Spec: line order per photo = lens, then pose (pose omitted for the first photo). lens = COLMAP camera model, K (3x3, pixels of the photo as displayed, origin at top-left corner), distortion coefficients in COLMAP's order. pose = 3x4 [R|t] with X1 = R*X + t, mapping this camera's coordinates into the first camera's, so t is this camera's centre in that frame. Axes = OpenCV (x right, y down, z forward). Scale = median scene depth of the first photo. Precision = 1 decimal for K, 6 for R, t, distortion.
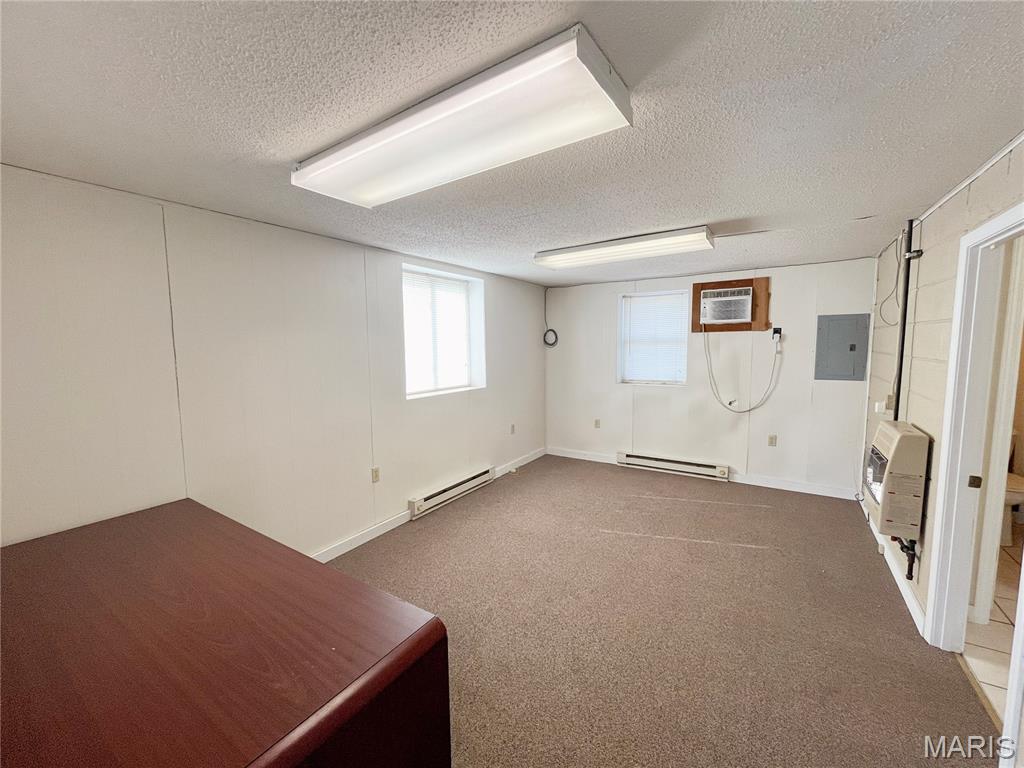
lens RADIAL K [[414.2, 0, 510.5], [0, 414.2, 383.8], [0, 0, 1]] dist [0.002036, 0.000174]
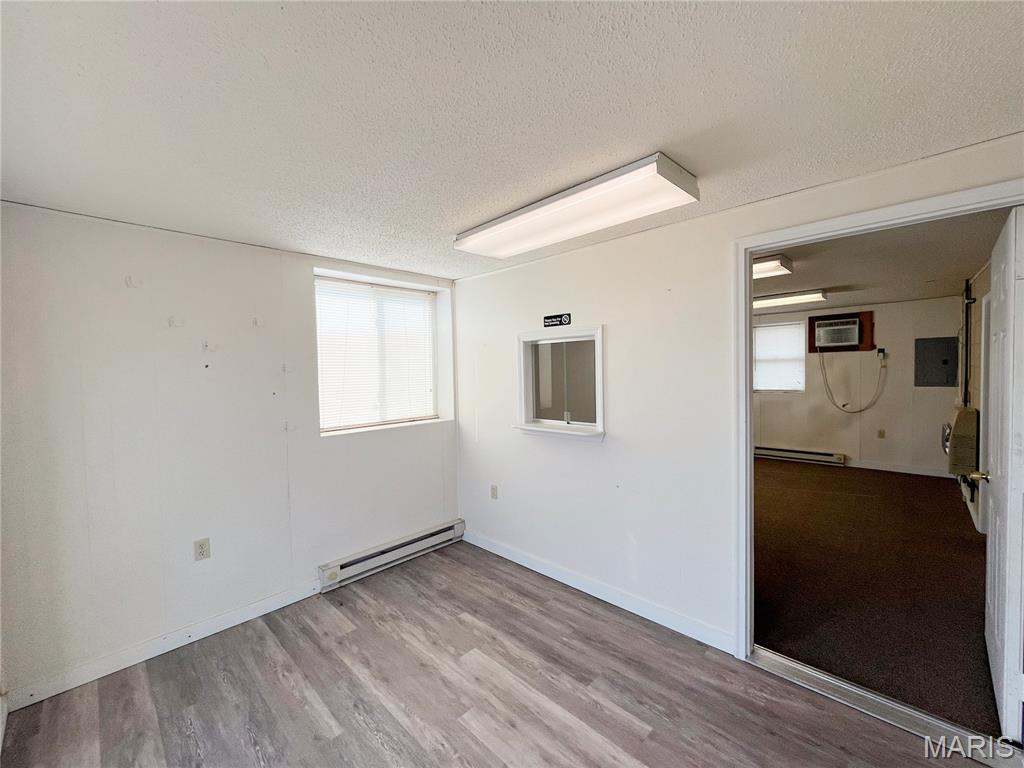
lens RADIAL K [[414.2, 0, 511.6], [0, 414.2, 383.1], [0, 0, 1]] dist [0.002036, 0.000174]
pose [[0.982194, -0.002588, -0.187853, -0.269142], [-0.009571, 0.997917, -0.063791, 0.071621], [0.187627, 0.064453, 0.980123, -0.515130]]
